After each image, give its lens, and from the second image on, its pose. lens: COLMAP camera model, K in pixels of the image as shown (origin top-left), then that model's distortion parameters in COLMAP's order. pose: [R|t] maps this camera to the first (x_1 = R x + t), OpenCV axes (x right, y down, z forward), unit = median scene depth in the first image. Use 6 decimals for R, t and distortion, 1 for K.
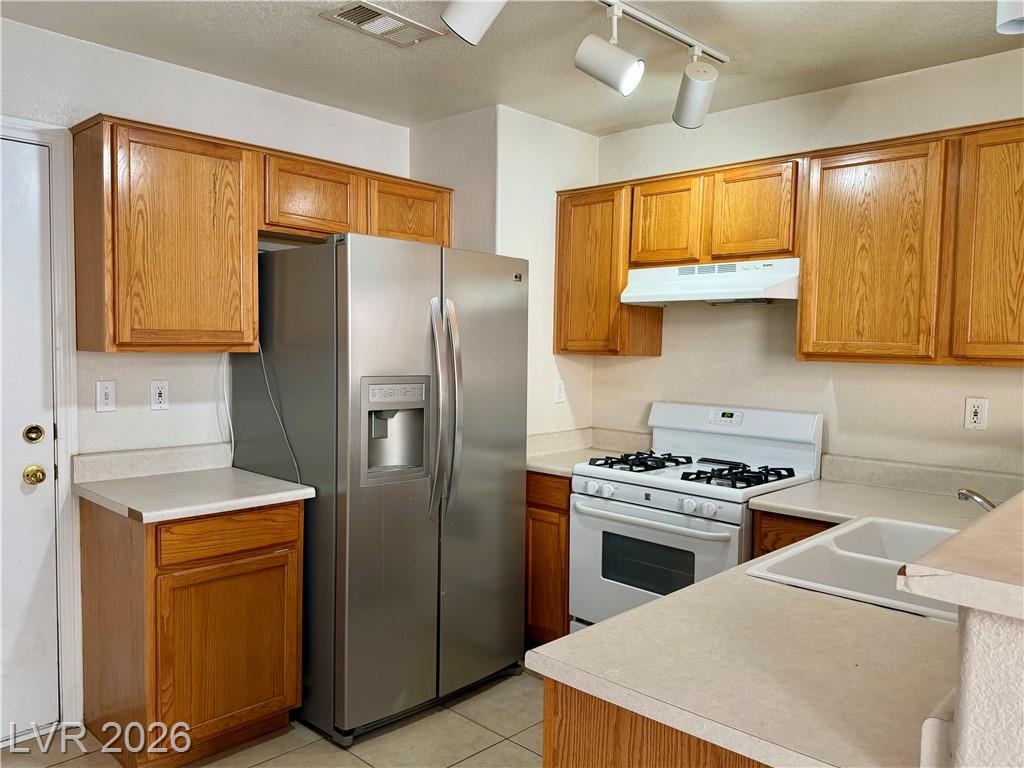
lens RADIAL K [[776.1, 0, 512.0], [0, 776.1, 384.0], [0, 0, 1]] dist [0.002482, -0.000976]
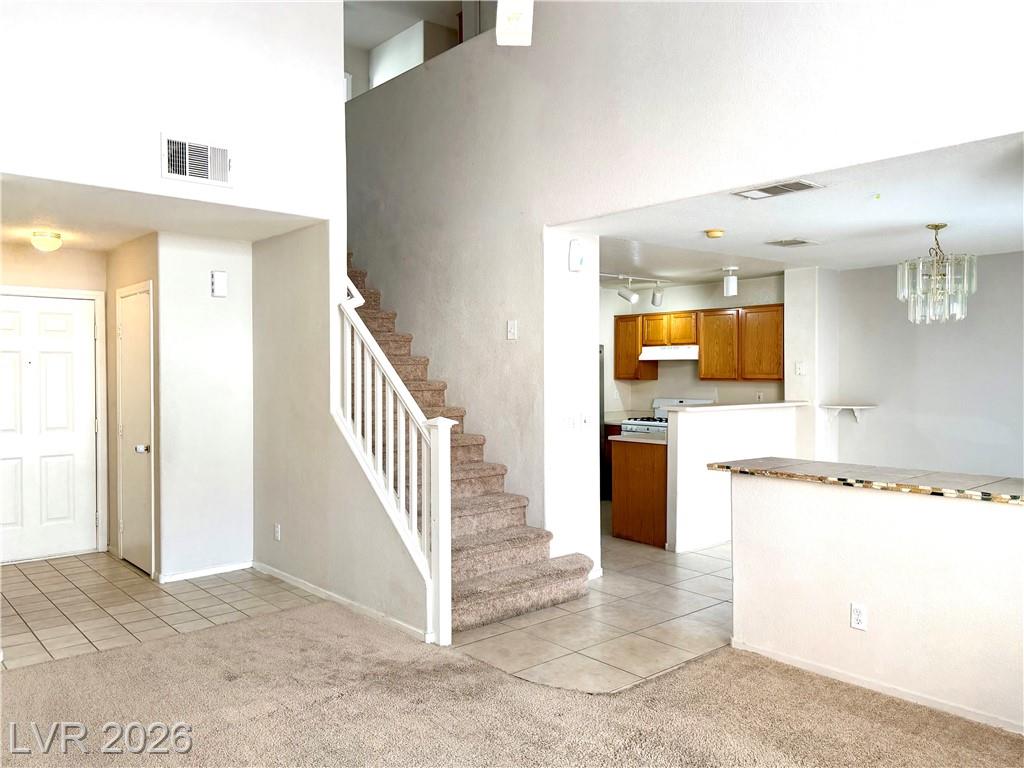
lens RADIAL K [[776.1, 0, 512.0], [0, 776.1, 384.0], [0, 0, 1]] dist [0.002482, -0.000976]
pose [[0.996707, -0.014535, -0.079778, -0.087656], [0.011573, 0.999231, -0.037461, 0.076097], [0.080261, 0.036414, 0.996108, -1.780422]]
